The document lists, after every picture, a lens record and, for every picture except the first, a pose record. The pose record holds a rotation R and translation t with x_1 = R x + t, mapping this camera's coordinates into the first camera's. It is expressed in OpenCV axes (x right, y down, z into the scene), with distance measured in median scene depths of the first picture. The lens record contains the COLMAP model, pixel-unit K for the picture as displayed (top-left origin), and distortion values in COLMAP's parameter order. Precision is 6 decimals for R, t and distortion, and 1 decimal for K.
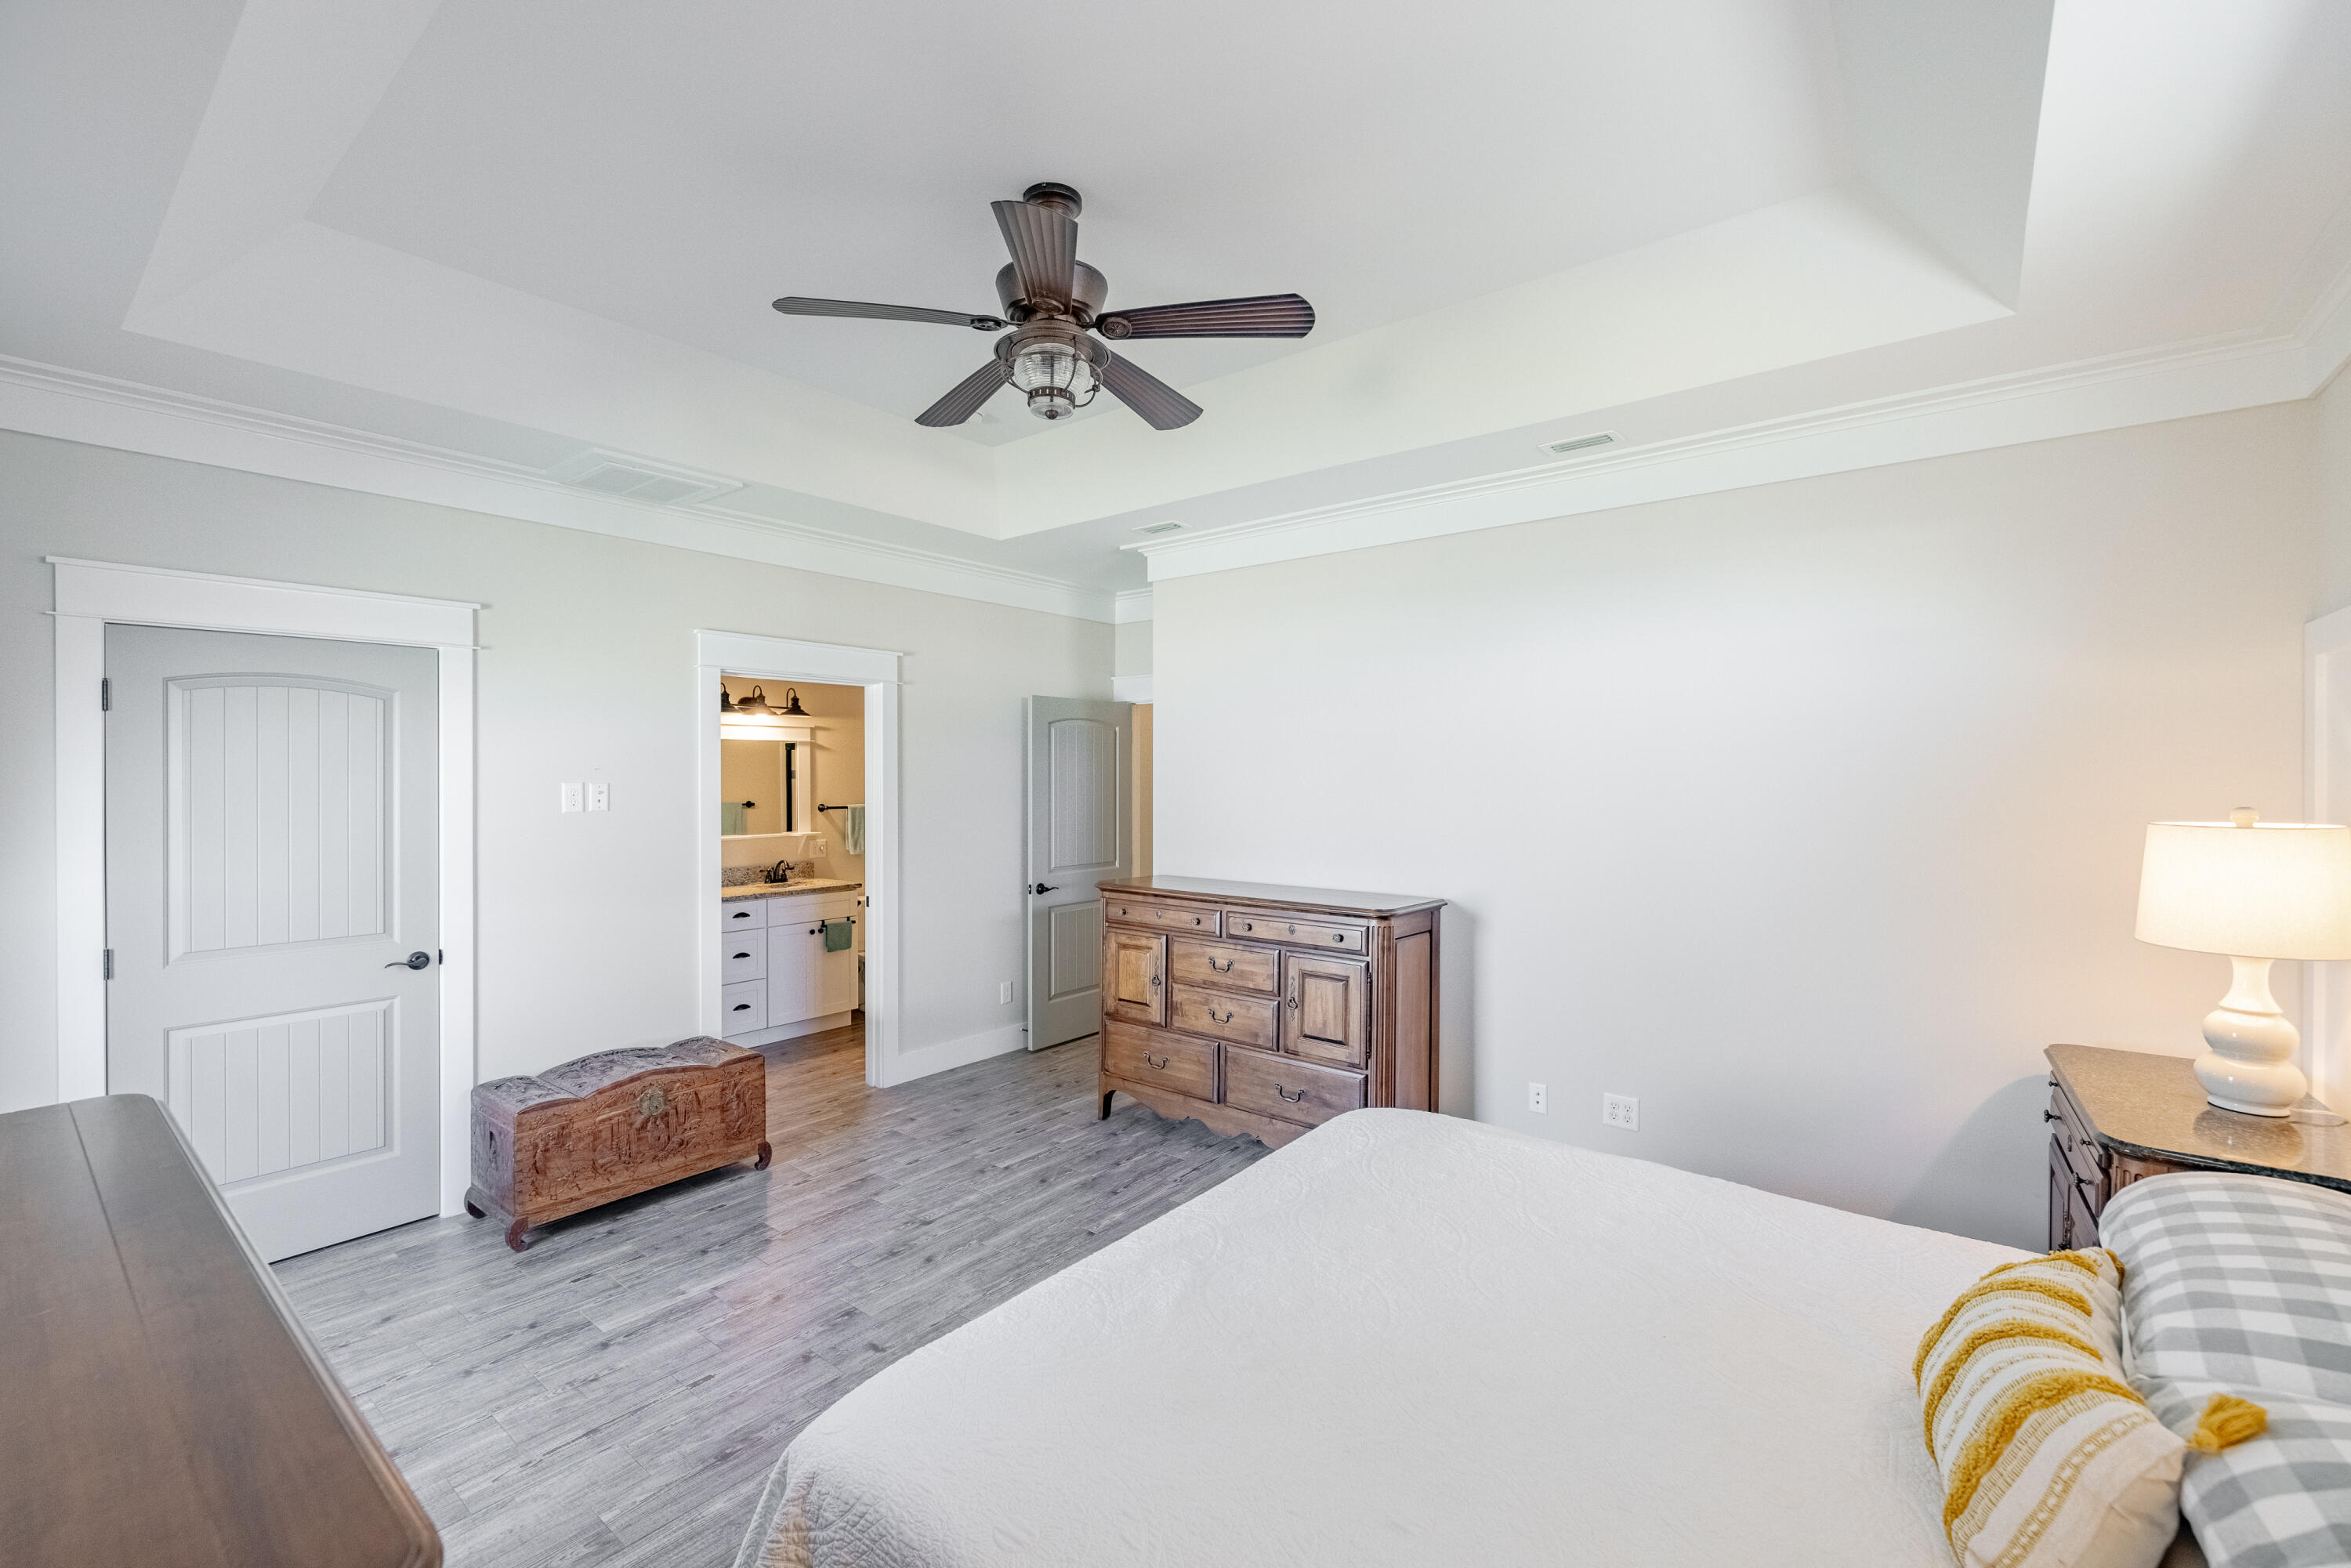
lens RADIAL K [[1016.2, 0, 1169.9], [0, 1016.2, 761.3], [0, 0, 1]] dist [0.000074, -0.000526]
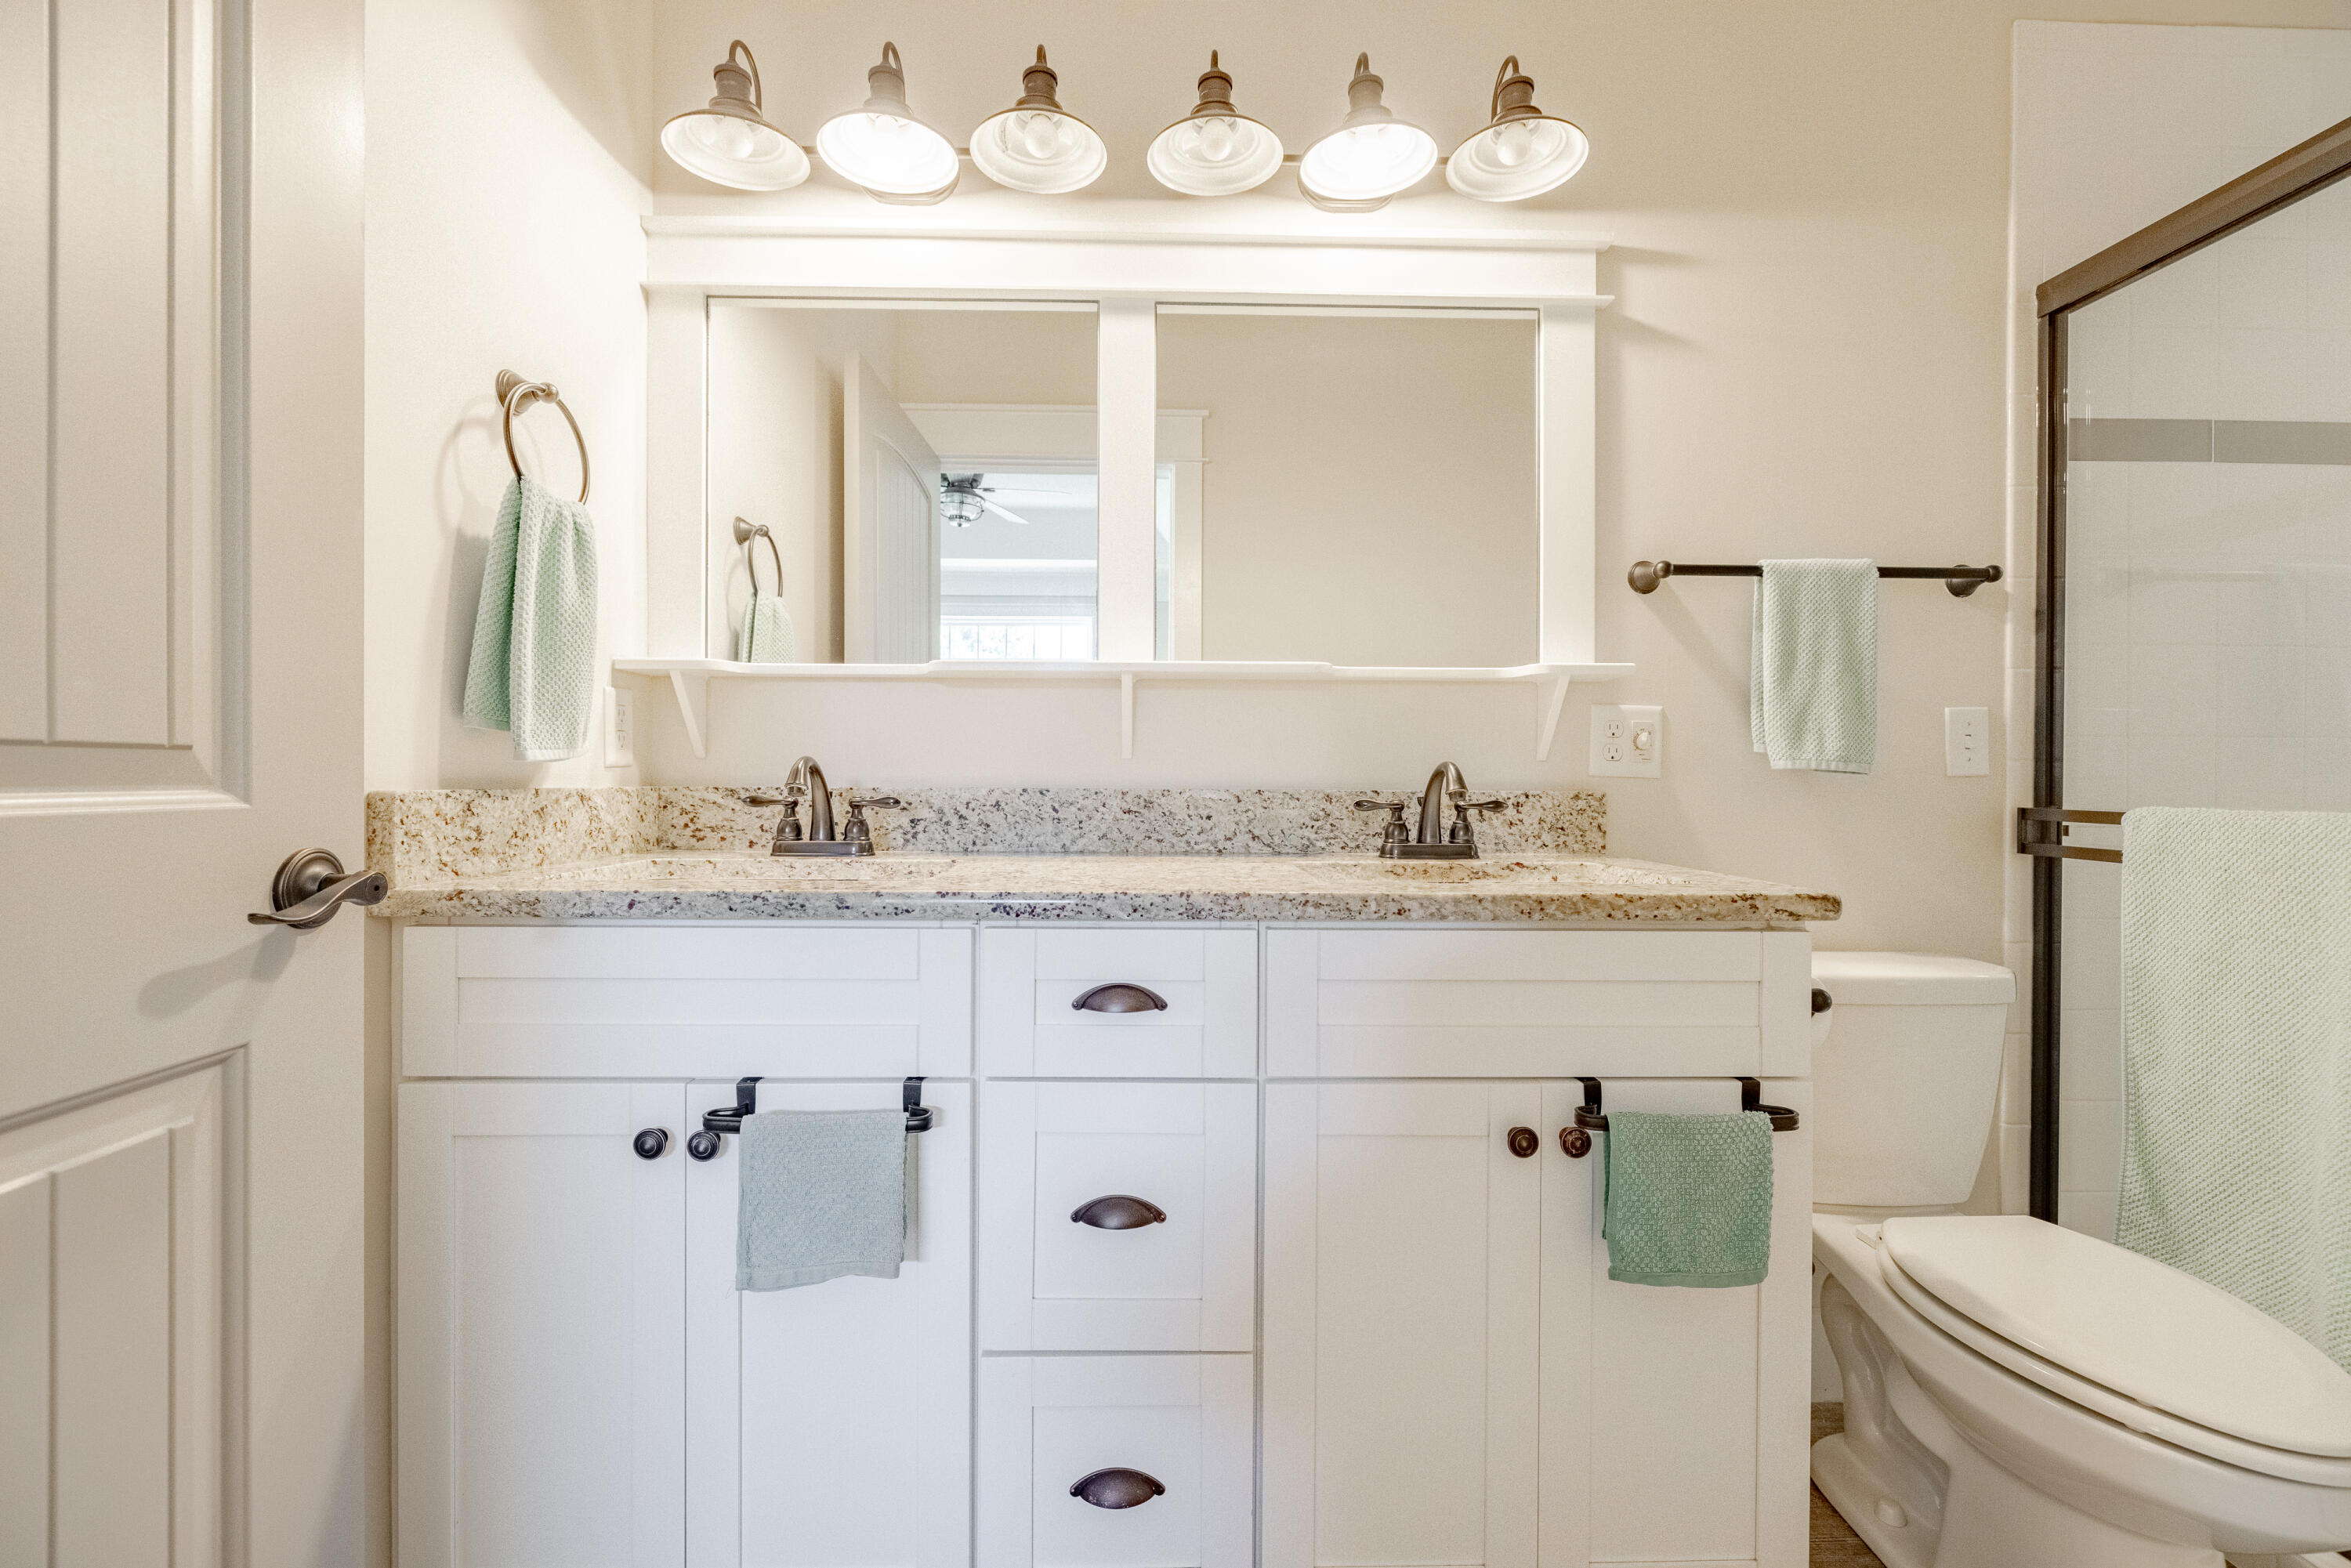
lens RADIAL K [[1016.2, 0, 1172.2], [0, 1016.2, 771.9], [0, 0, 1]] dist [0.000074, -0.000526]
pose [[0.660550, 0.005465, -0.750762, -0.239839], [-0.004272, 0.999985, 0.003520, 0.095362], [0.750770, 0.000882, 0.660564, 0.772843]]
